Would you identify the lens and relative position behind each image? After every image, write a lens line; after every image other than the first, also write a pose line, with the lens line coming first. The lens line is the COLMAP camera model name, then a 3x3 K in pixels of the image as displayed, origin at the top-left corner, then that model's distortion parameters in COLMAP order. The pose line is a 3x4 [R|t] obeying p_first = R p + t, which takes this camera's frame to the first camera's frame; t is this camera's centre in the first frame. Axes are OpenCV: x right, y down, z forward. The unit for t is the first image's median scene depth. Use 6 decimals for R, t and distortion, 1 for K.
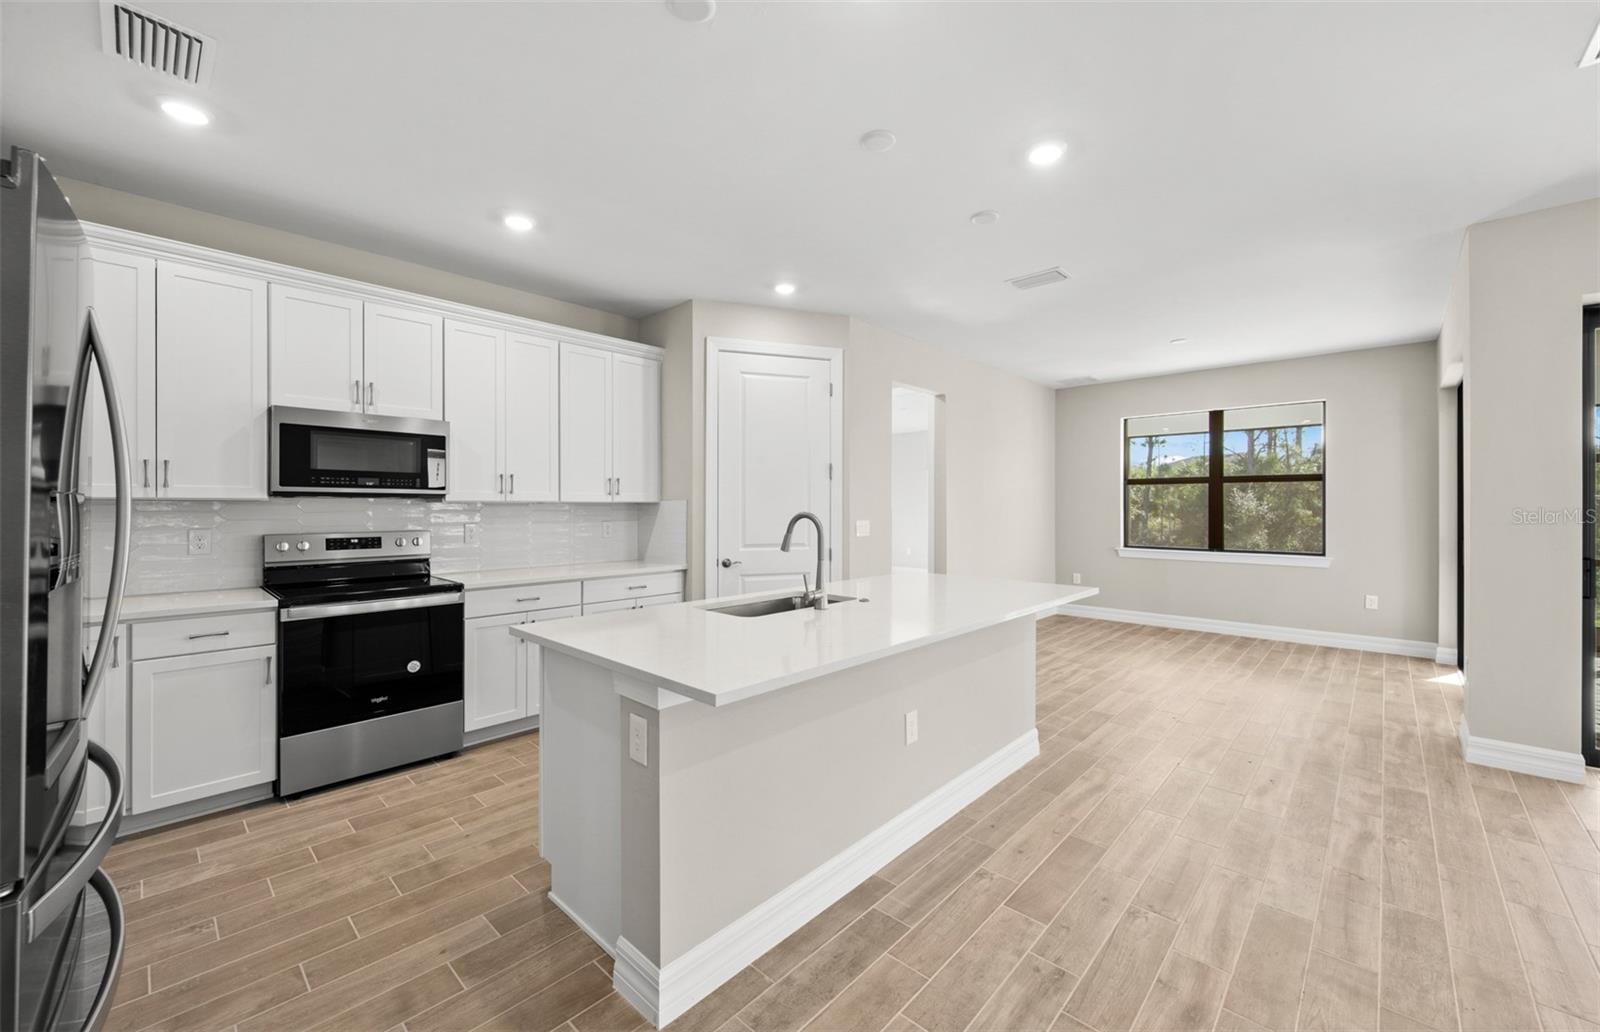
lens RADIAL K [[620.4, 0, 803.1], [0, 620.4, 505.5], [0, 0, 1]] dist [0.010237, -0.004367]
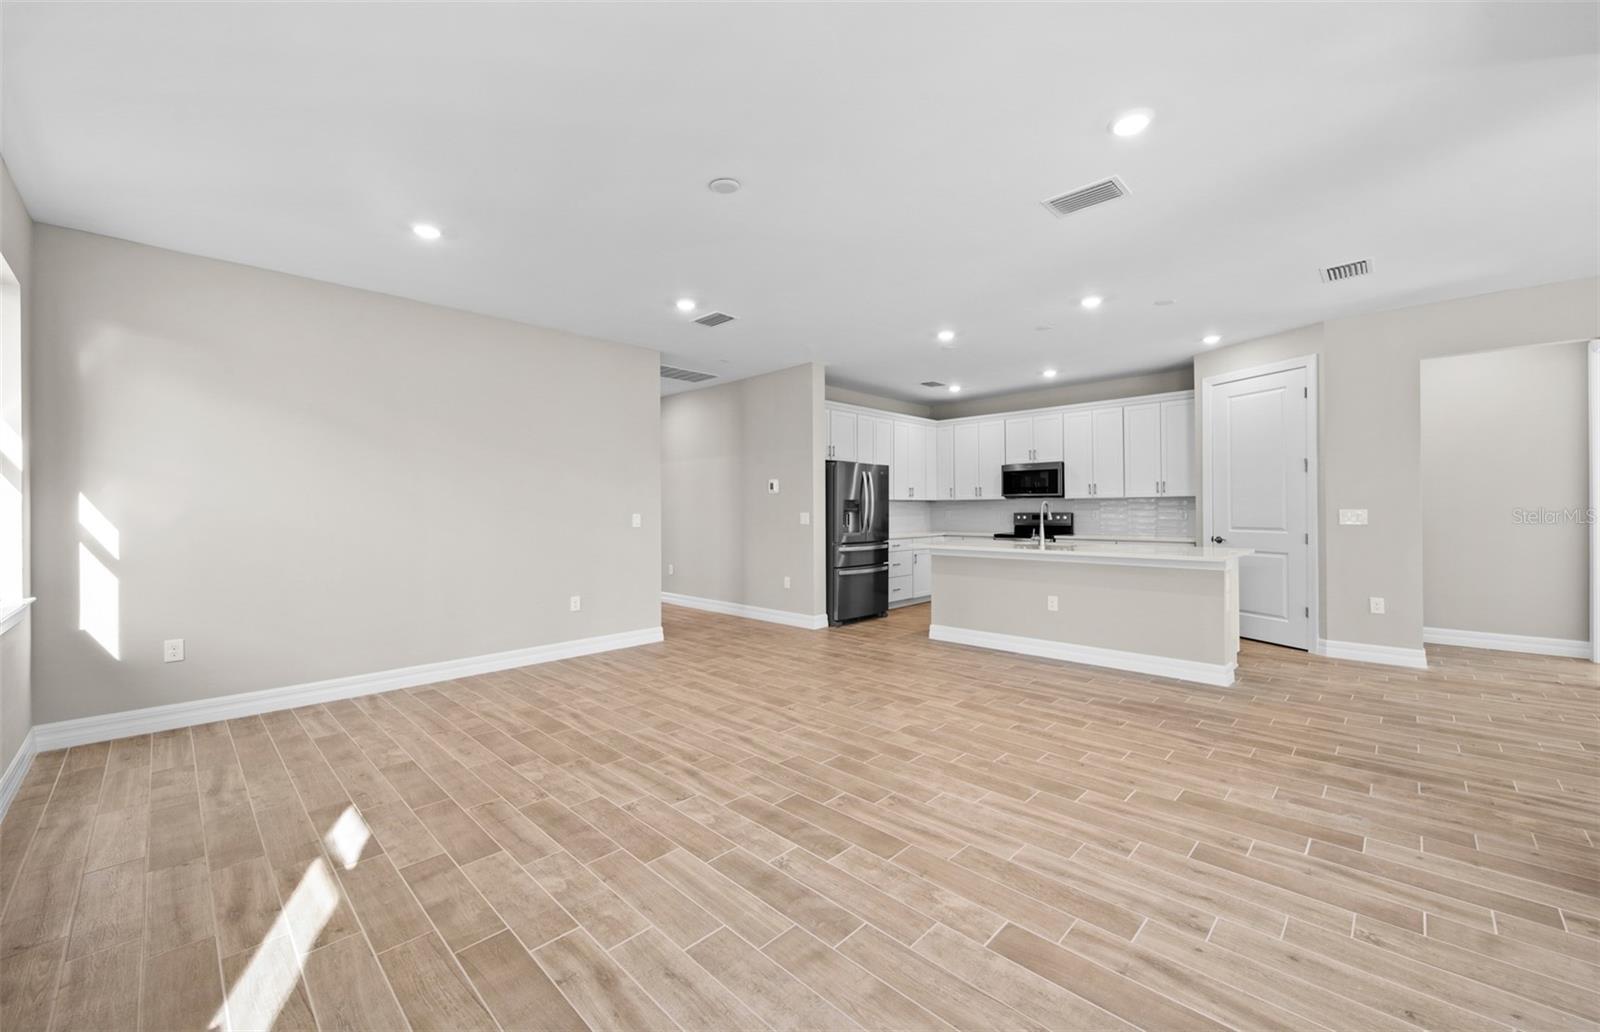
lens RADIAL K [[620.4, 0, 797.6], [0, 620.4, 508.8], [0, 0, 1]] dist [0.010237, -0.004367]
pose [[-0.026468, 0.000501, -0.999650, 1.595763], [0.008786, 0.999961, 0.000268, 0.020197], [0.999611, -0.008776, -0.026472, 0.138502]]
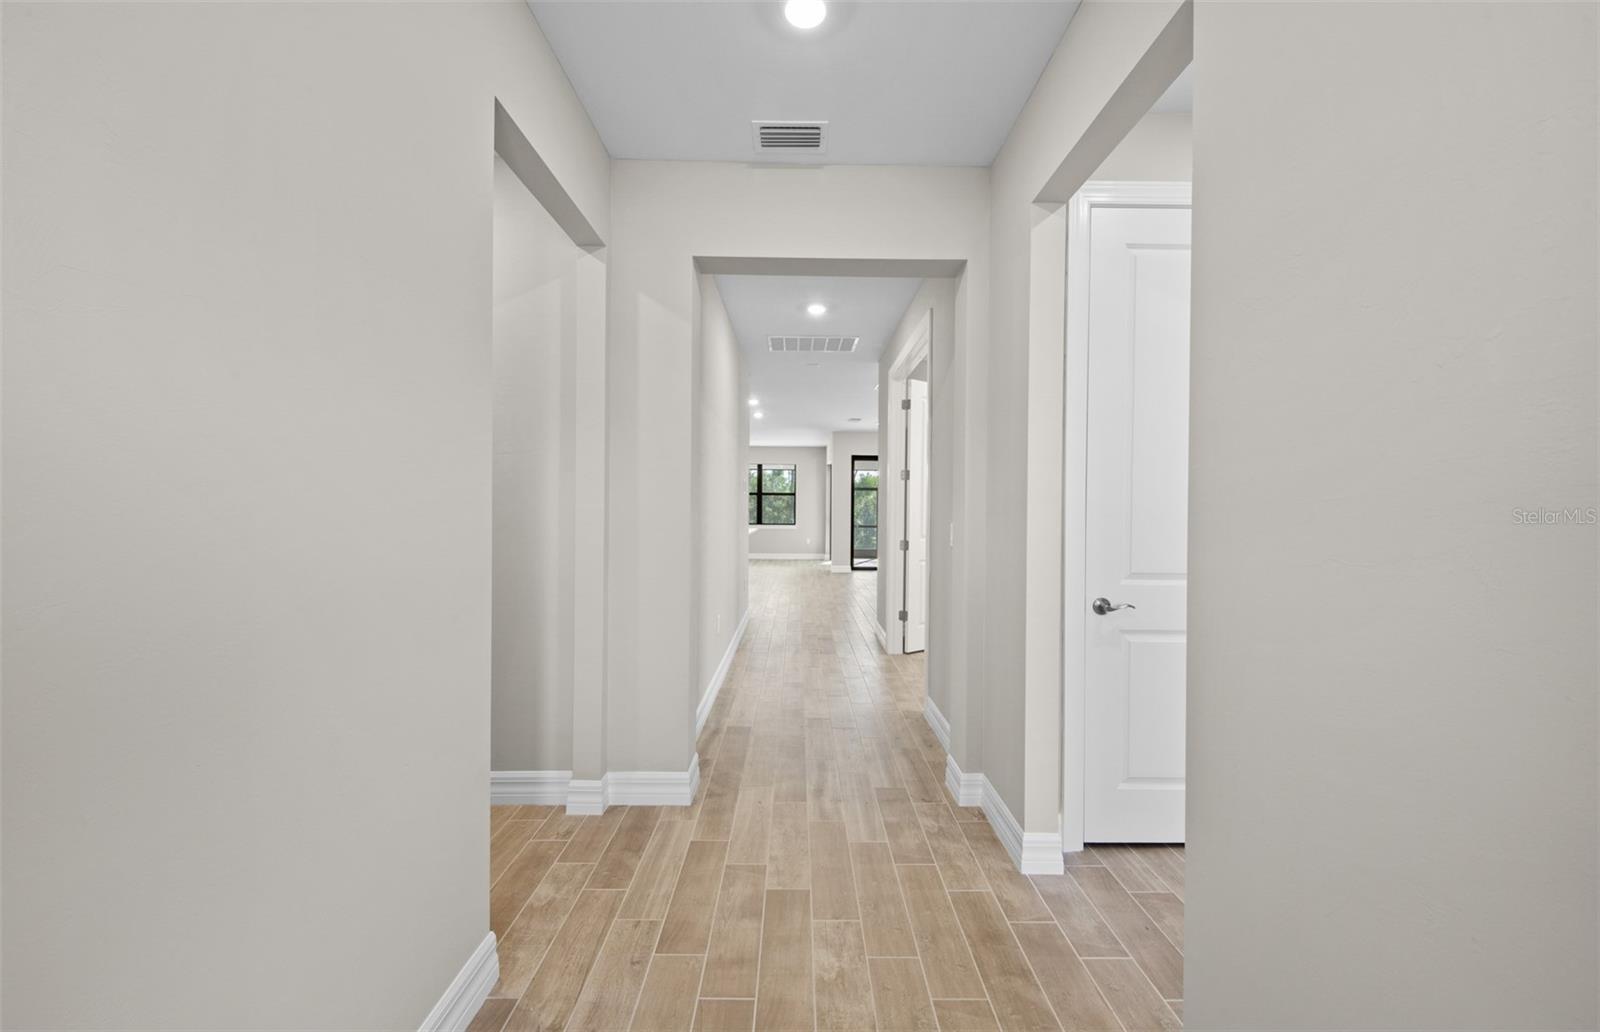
lens RADIAL K [[620.4, 0, 802.7], [0, 620.4, 513.5], [0, 0, 1]] dist [0.010237, -0.004367]
pose [[0.725722, -0.006969, 0.687953, -1.555207], [-0.002678, 0.999913, 0.012953, 0.001301], [-0.687983, -0.011242, 0.725640, -1.519454]]
